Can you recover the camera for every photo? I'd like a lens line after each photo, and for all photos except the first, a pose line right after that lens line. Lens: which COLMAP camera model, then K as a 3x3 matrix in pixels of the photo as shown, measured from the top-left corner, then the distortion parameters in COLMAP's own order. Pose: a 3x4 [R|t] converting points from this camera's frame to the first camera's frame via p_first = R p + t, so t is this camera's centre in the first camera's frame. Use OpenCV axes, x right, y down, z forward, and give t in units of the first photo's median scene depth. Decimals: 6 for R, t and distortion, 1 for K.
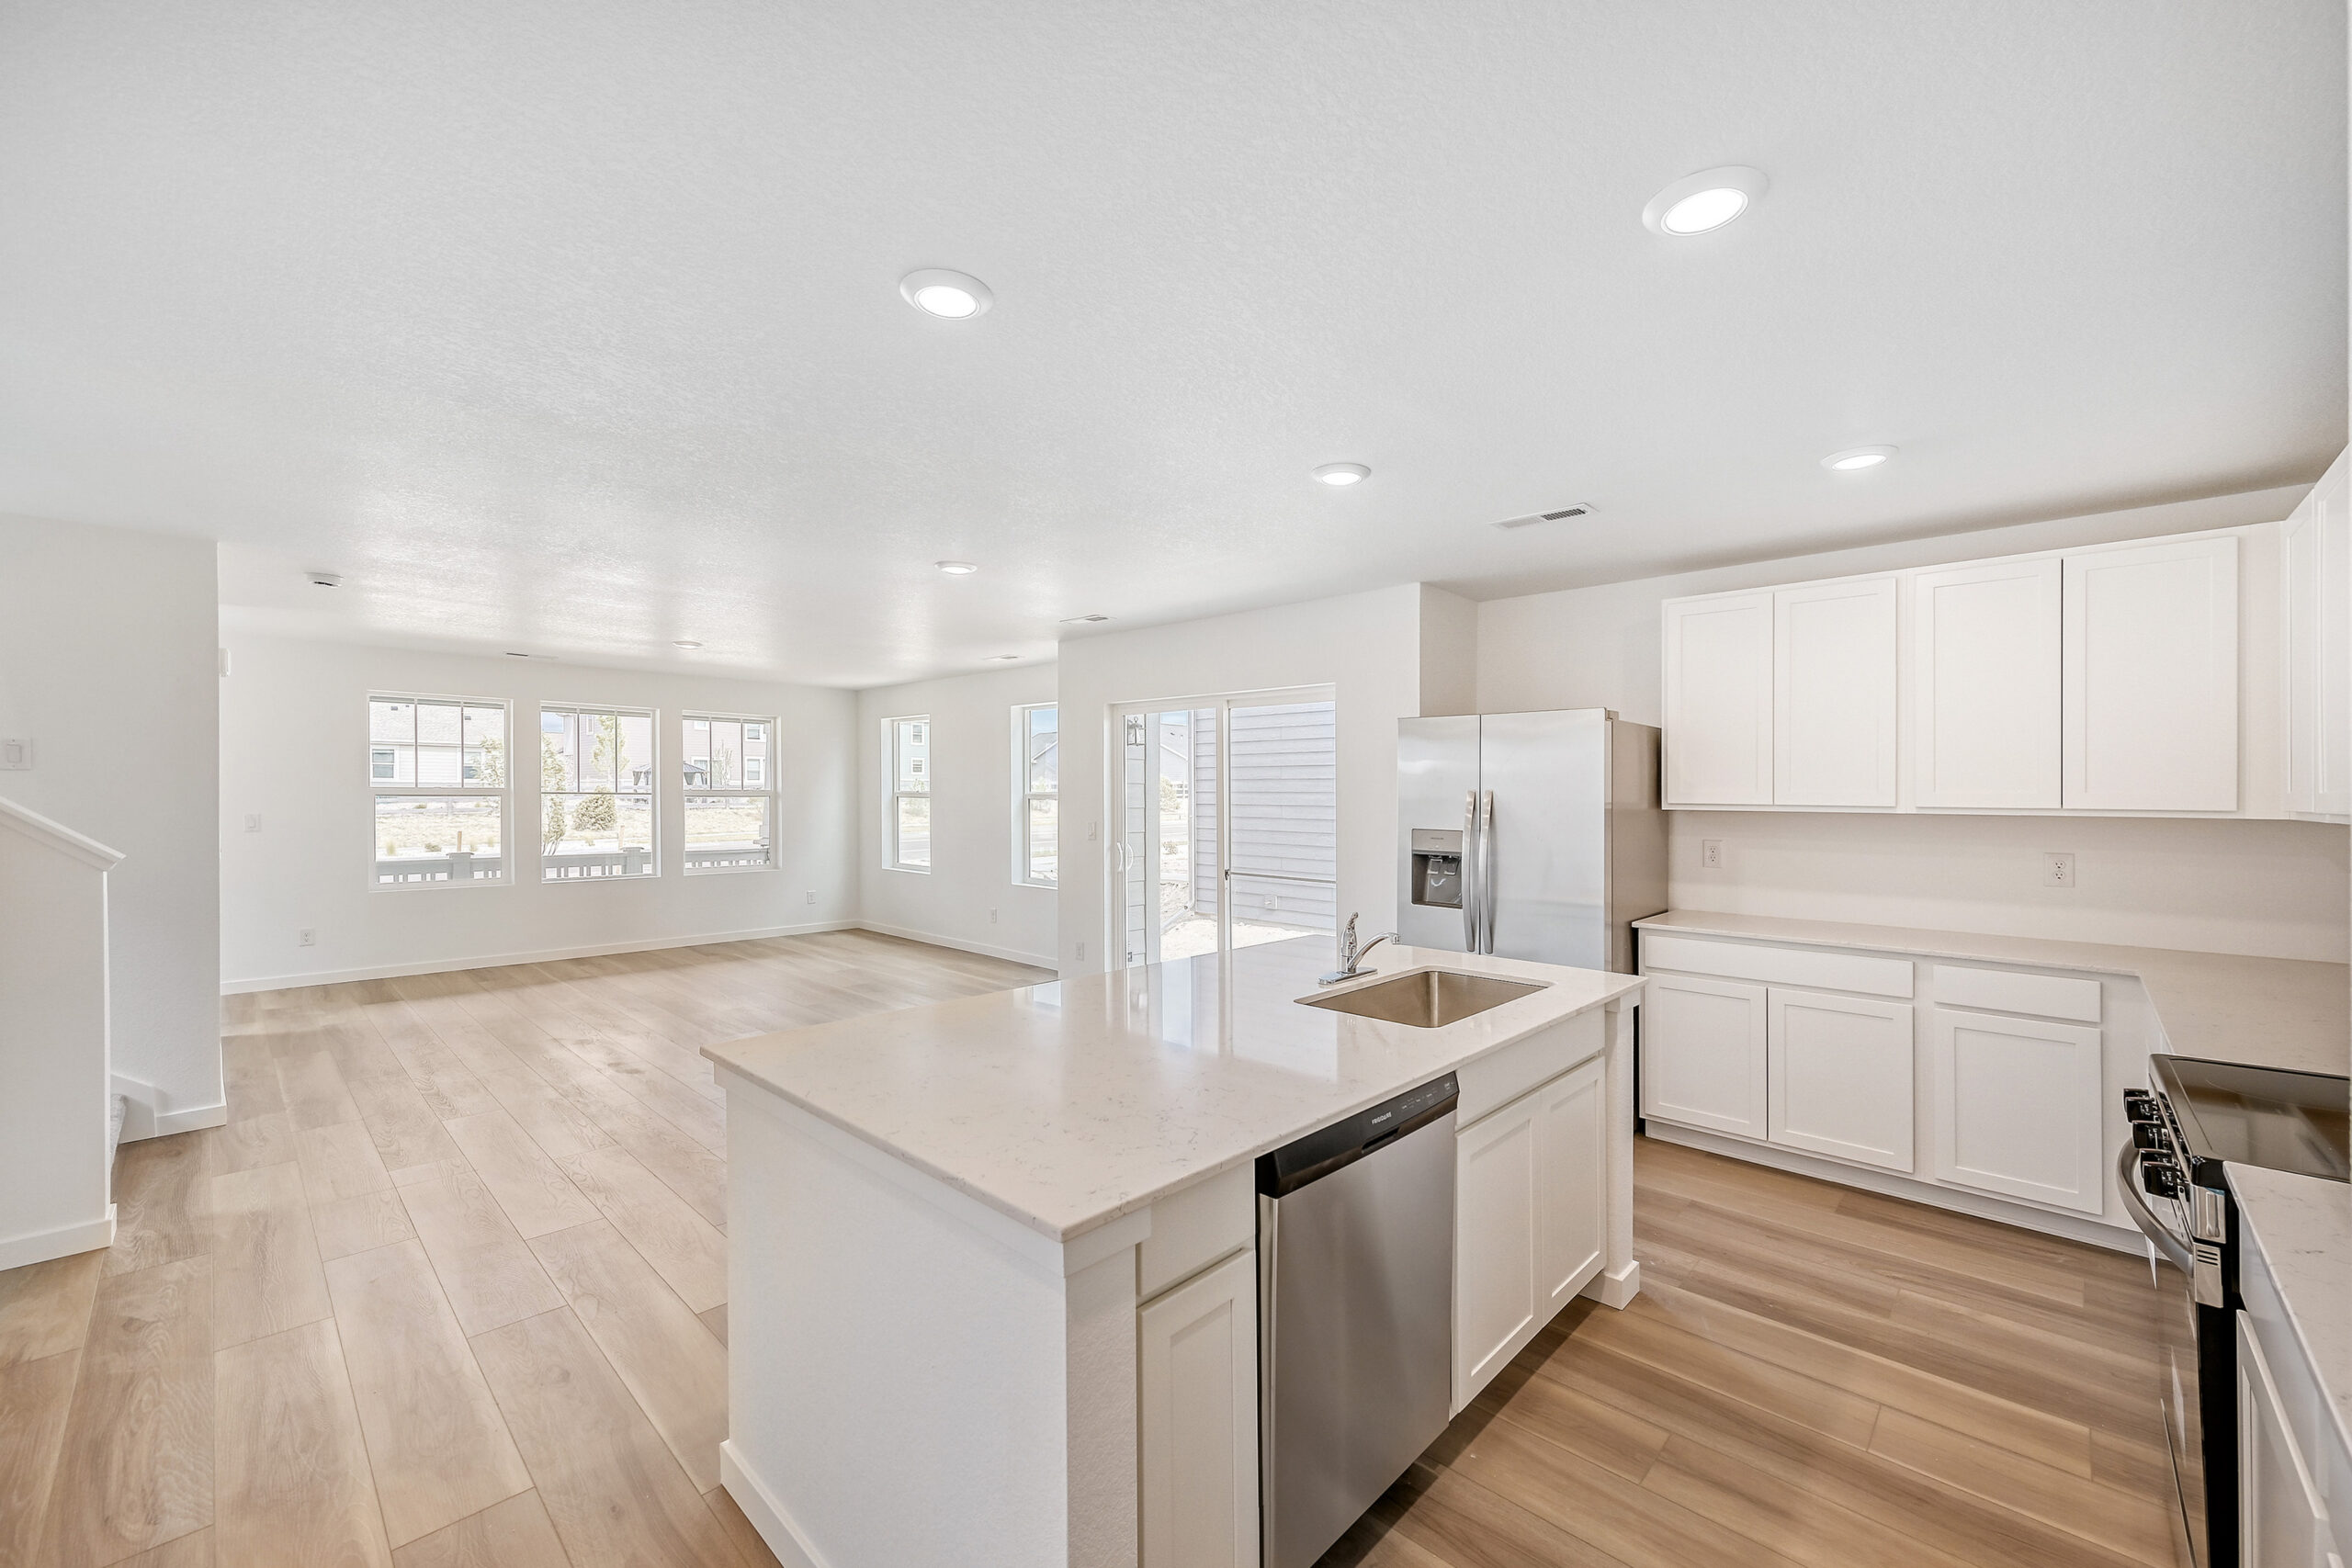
lens RADIAL K [[927.3, 0, 1168.6], [0, 927.3, 804.8], [0, 0, 1]] dist [0.011616, -0.000153]
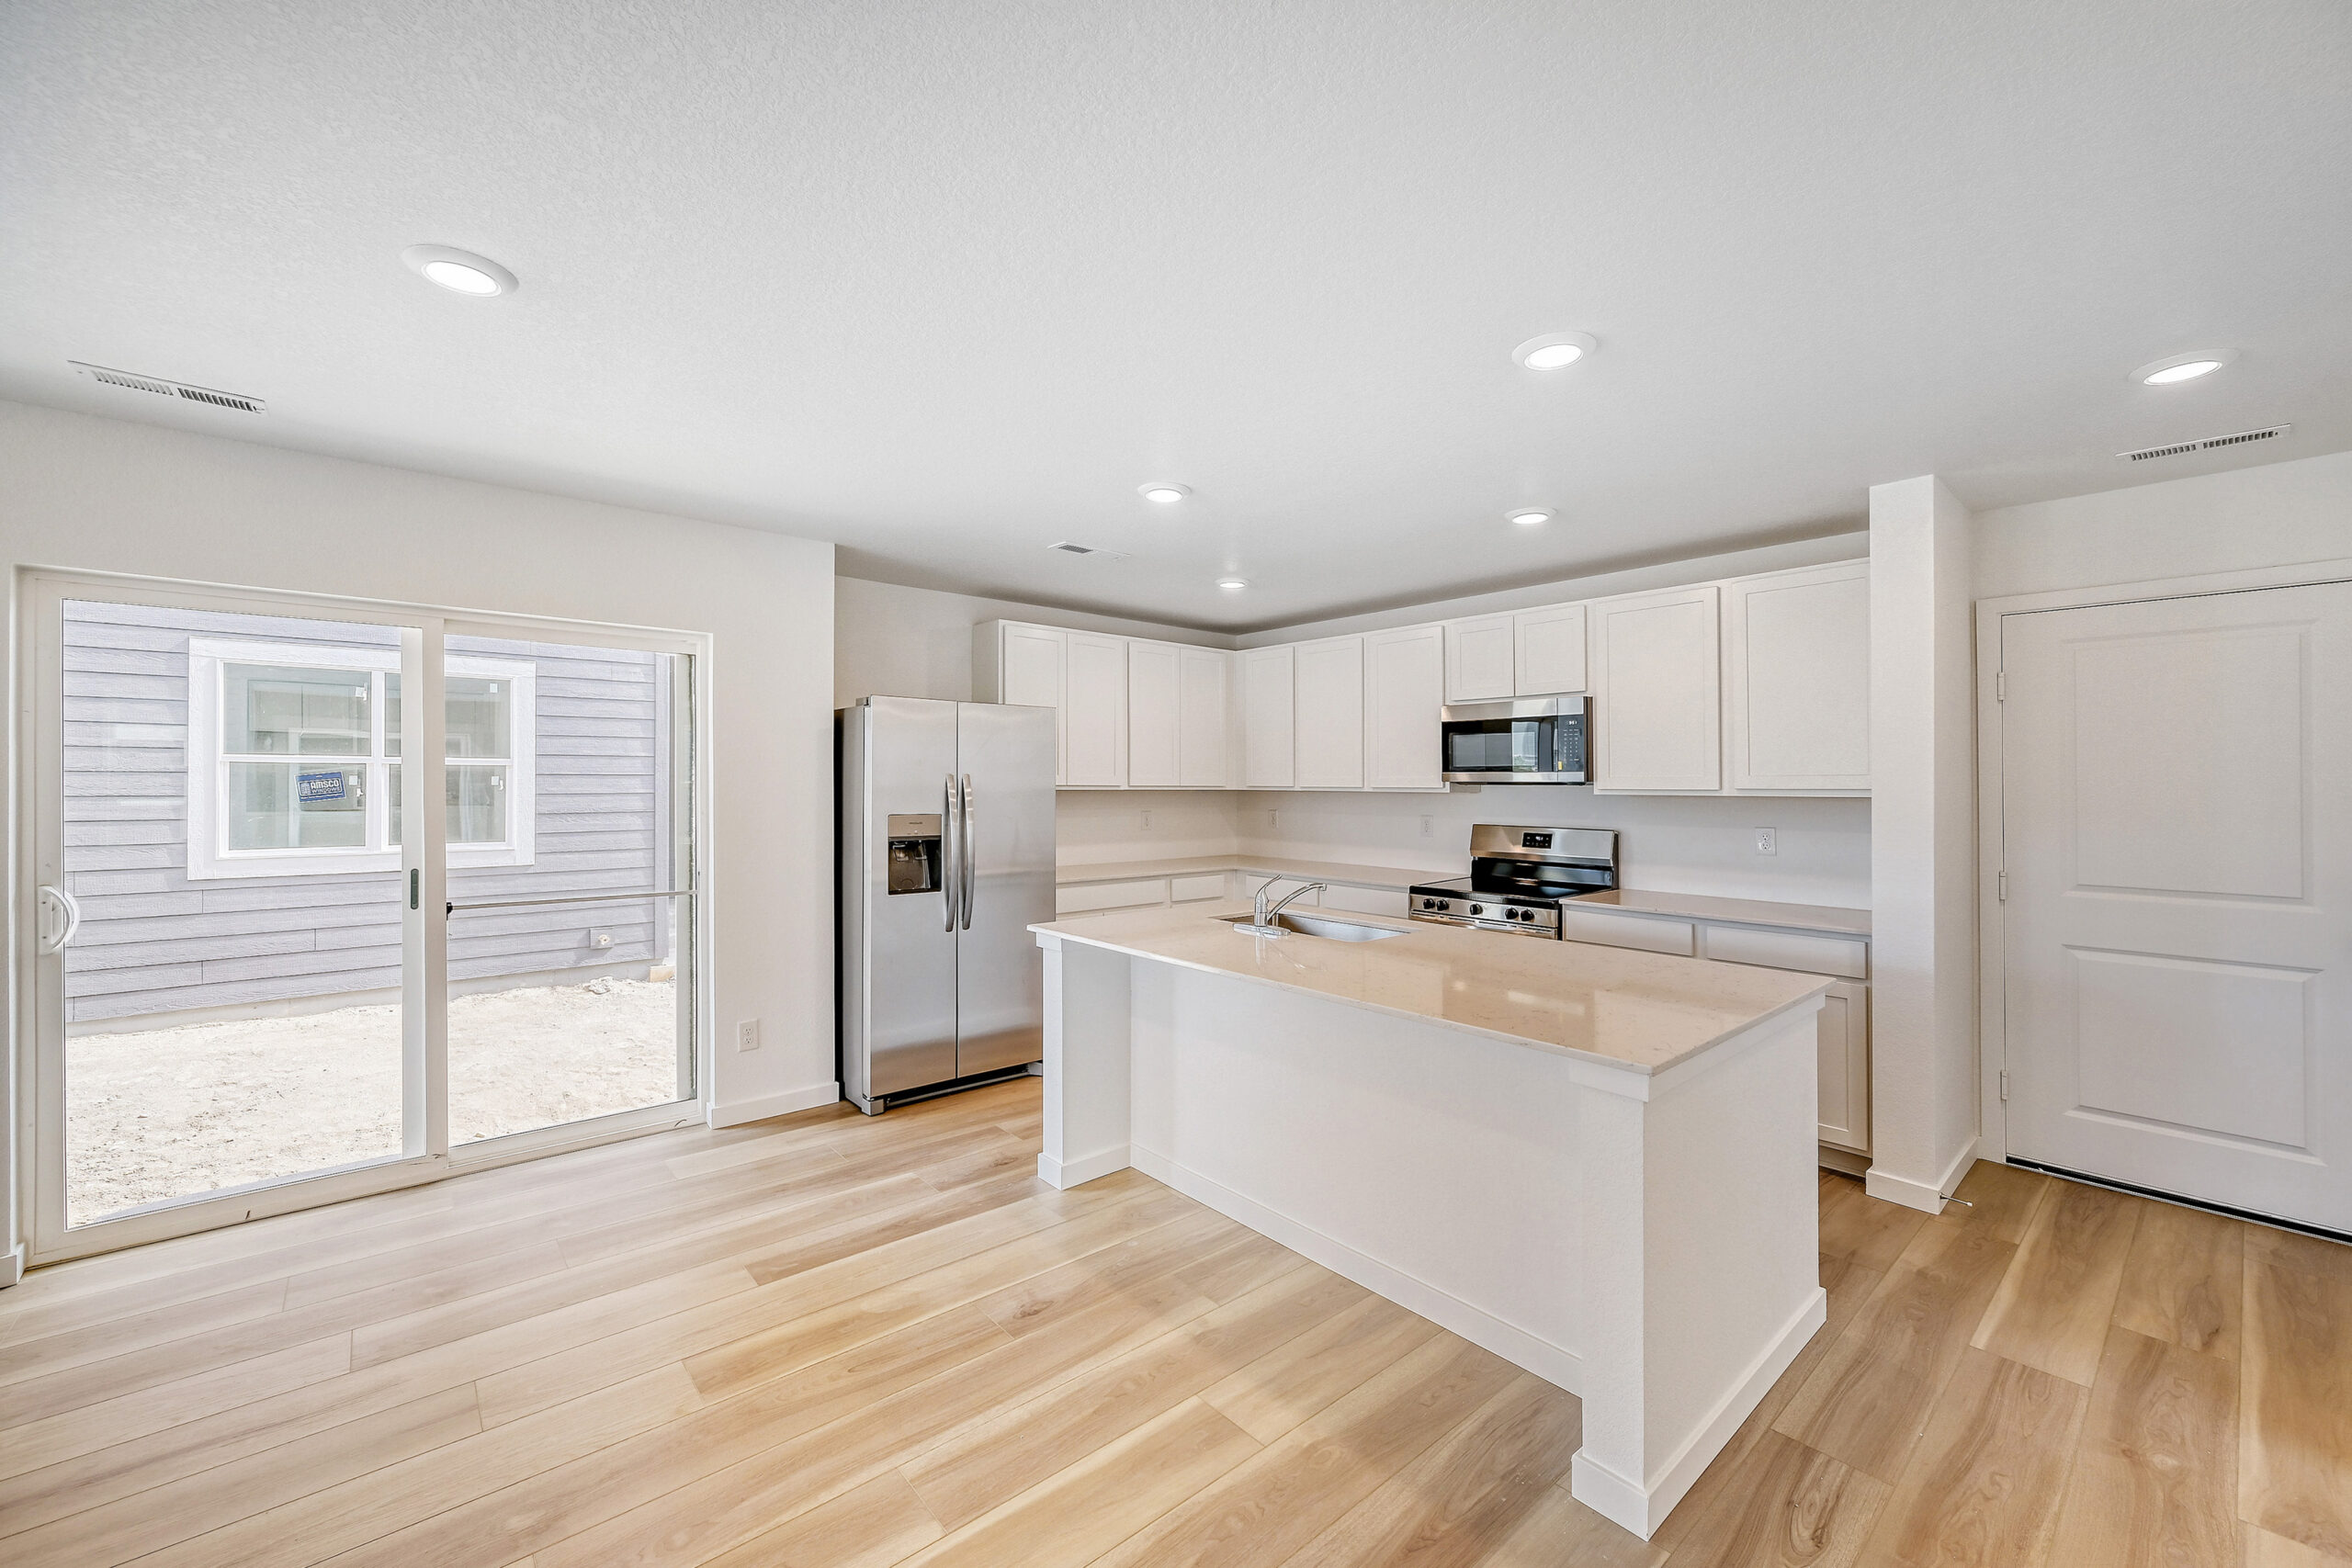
lens RADIAL K [[933.7, 0, 1165.6], [0, 933.7, 770.5], [0, 0, 1]] dist [-0.002230, -0.000063]
pose [[0.088706, 0.007673, 0.996028, -0.398424], [0.009539, 0.999918, -0.008552, -0.006048], [-0.996012, 0.010260, 0.088626, 0.383522]]
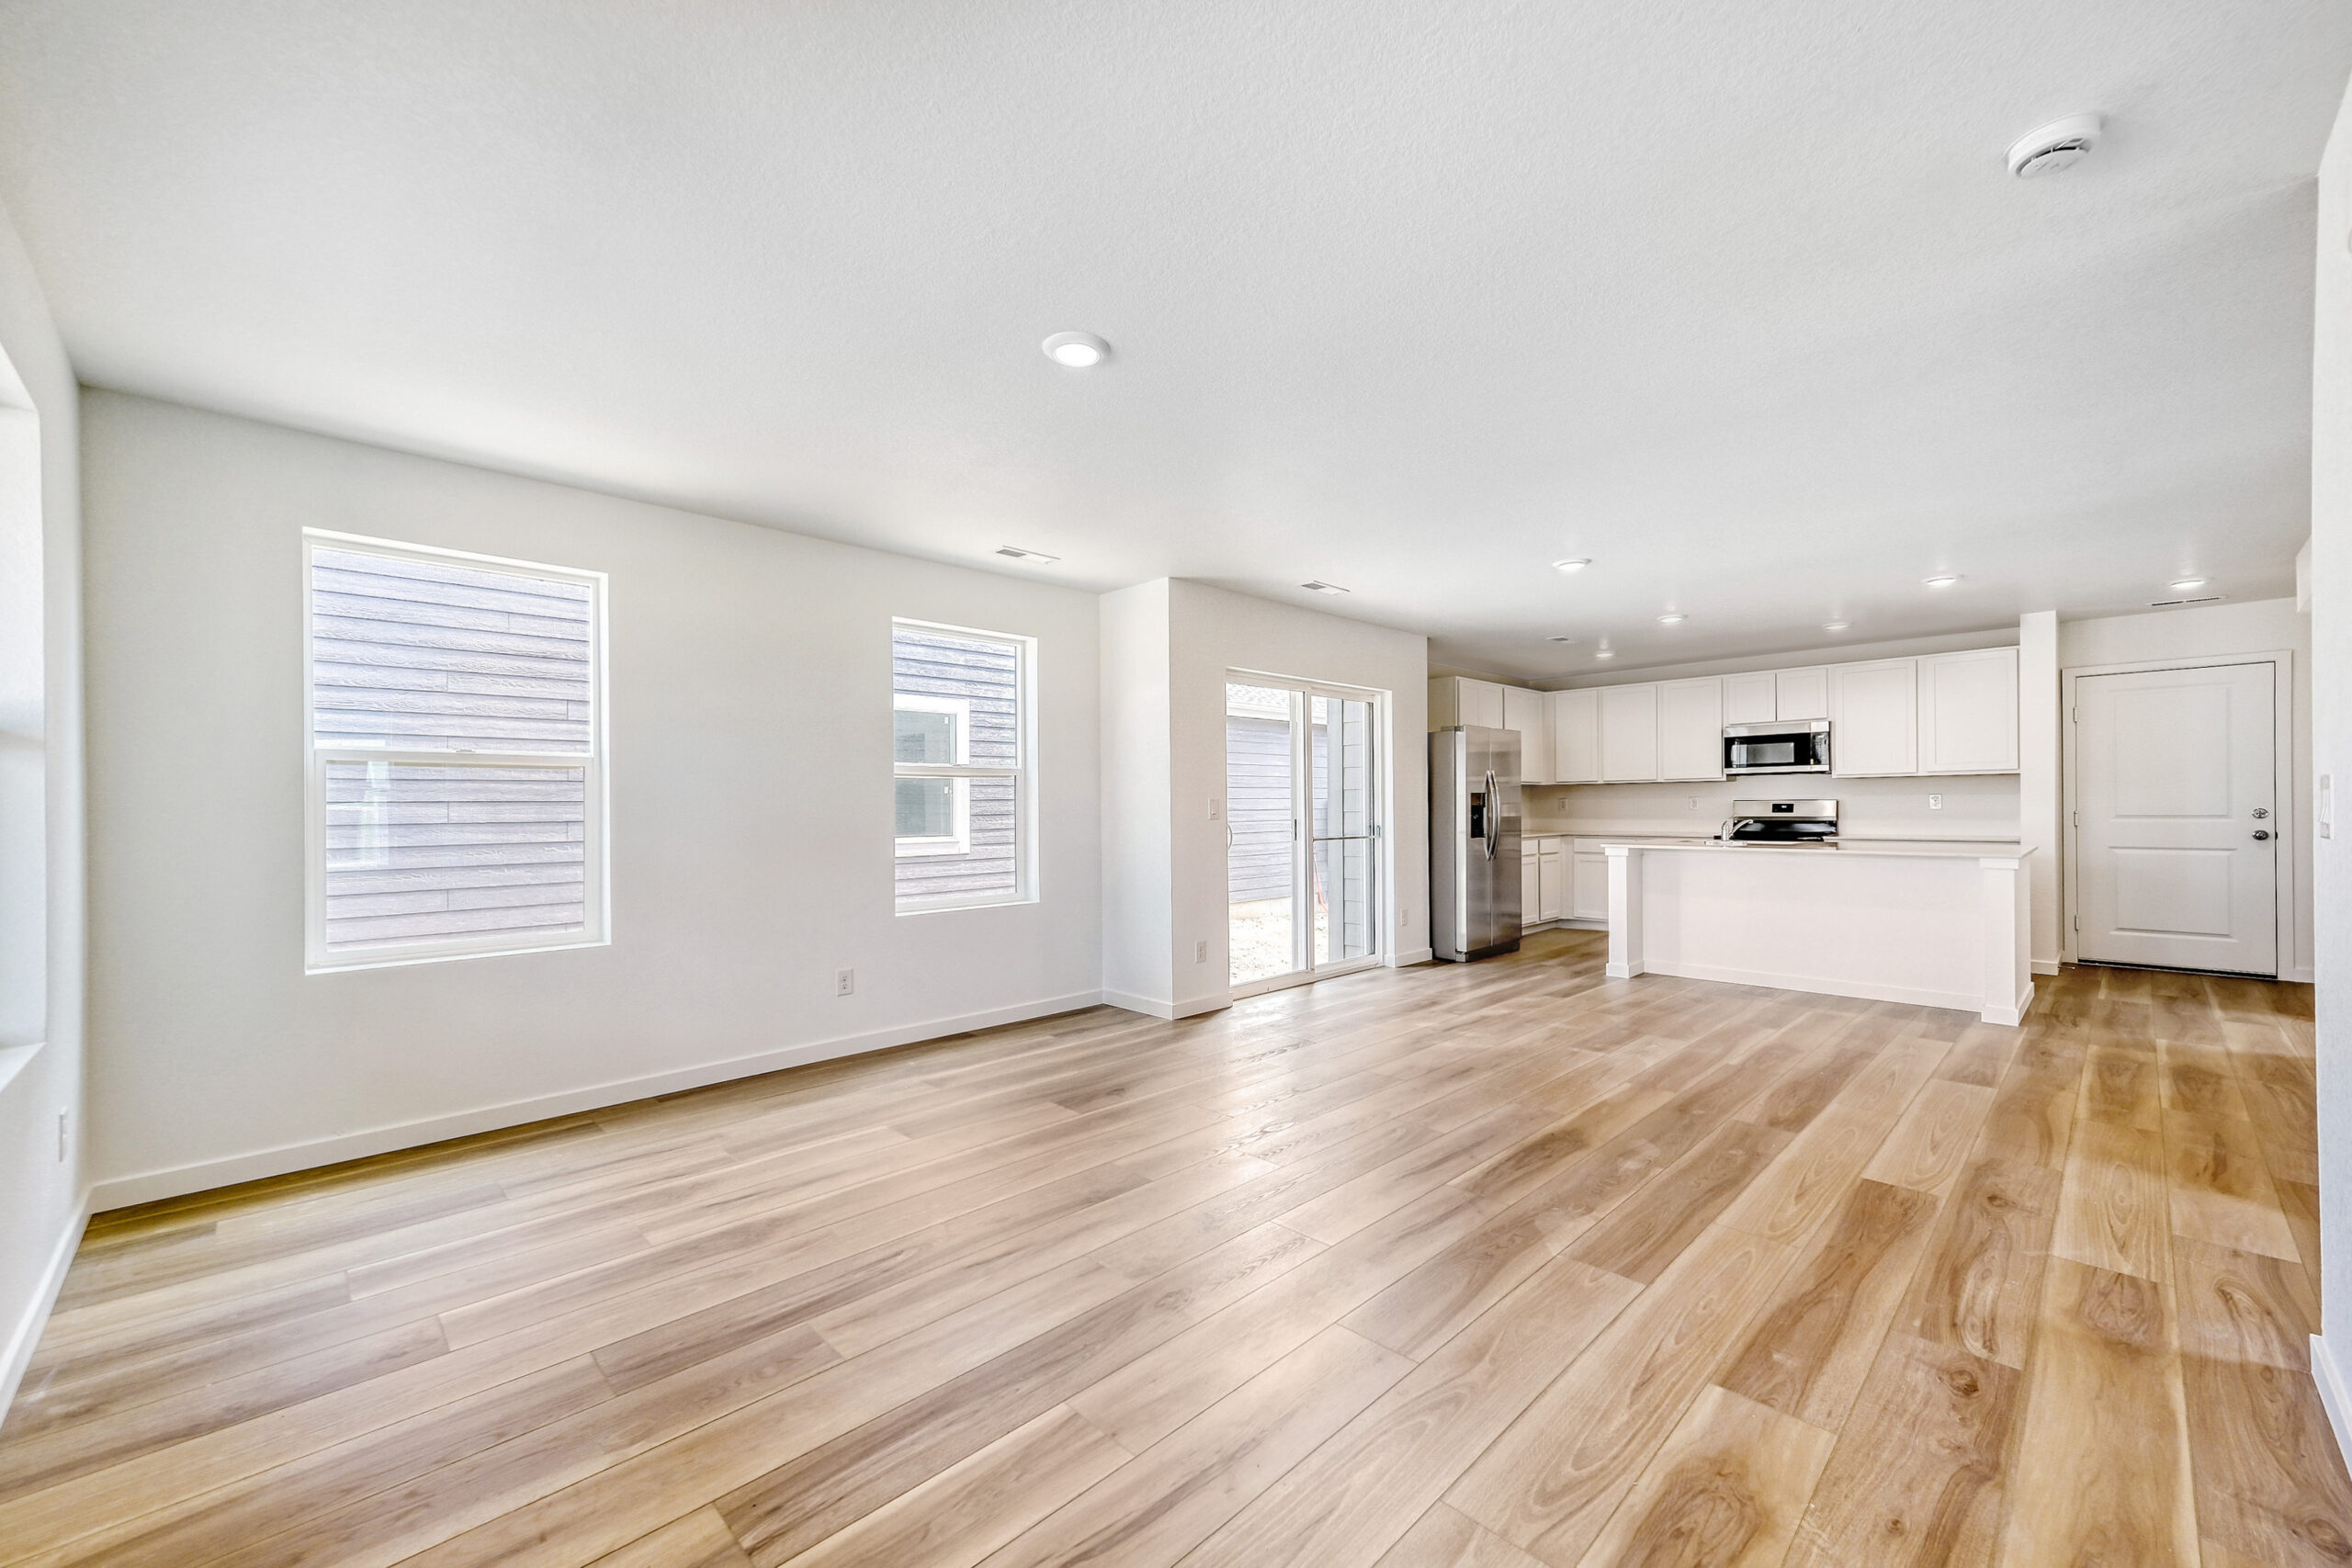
lens RADIAL K [[942.2, 0, 1184.9], [0, 942.2, 808.0], [0, 0, 1]] dist [0.018823, -0.000013]
pose [[0.011269, -0.006922, 0.999913, -0.878089], [0.023924, 0.999692, 0.006651, 0.017884], [-0.999650, 0.023847, 0.011431, 0.912427]]
